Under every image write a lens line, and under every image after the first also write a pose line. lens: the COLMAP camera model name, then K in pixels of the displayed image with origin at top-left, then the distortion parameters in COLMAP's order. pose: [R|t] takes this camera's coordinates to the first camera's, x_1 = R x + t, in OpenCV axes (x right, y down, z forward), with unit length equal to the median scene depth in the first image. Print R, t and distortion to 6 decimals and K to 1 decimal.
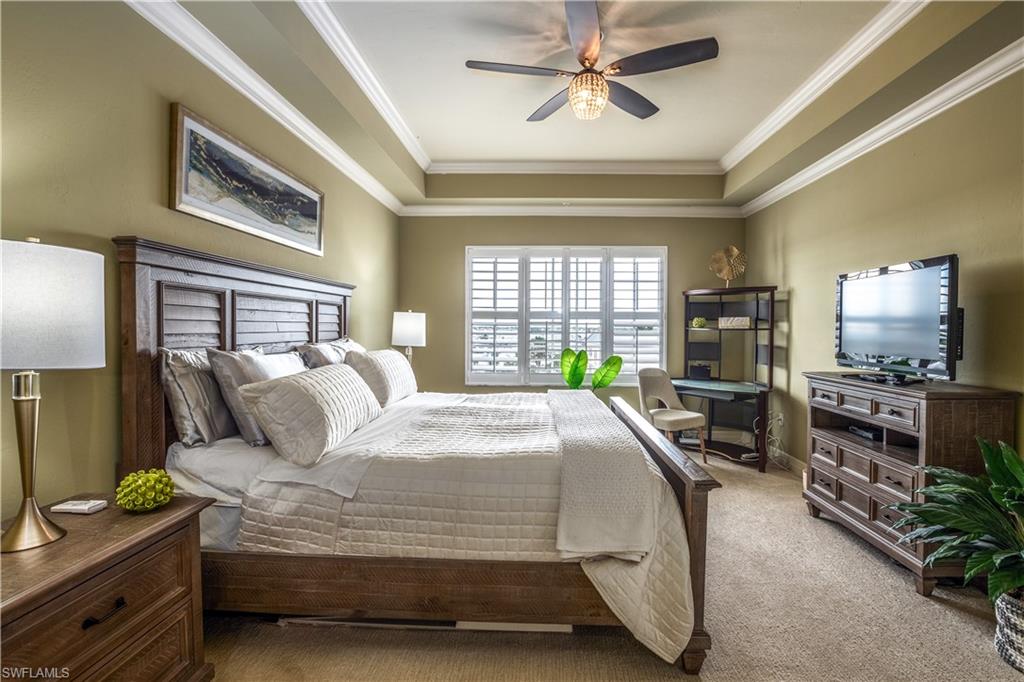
lens RADIAL K [[509.2, 0, 513.8], [0, 509.2, 315.1], [0, 0, 1]] dist [-0.000025, 0.000156]
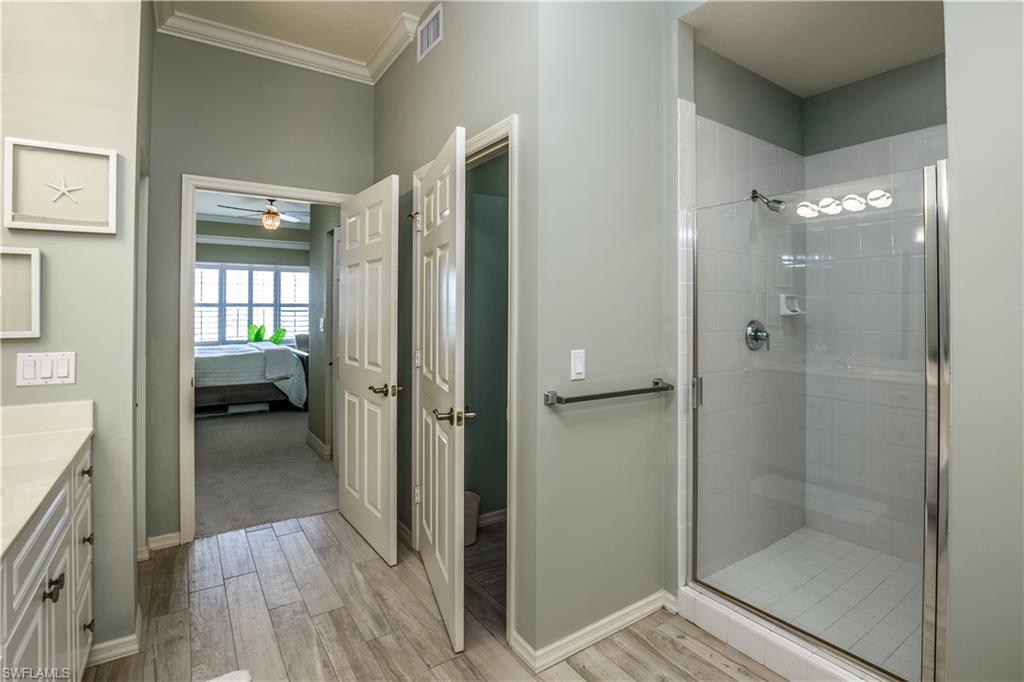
lens RADIAL K [[509.2, 0, 513.8], [0, 509.2, 315.1], [0, 0, 1]] dist [-0.000025, 0.000156]
pose [[0.808760, -0.000208, 0.588138, -0.170358], [-0.020391, 0.999389, 0.028394, -0.030402], [-0.587785, -0.034957, 0.808262, -0.810445]]
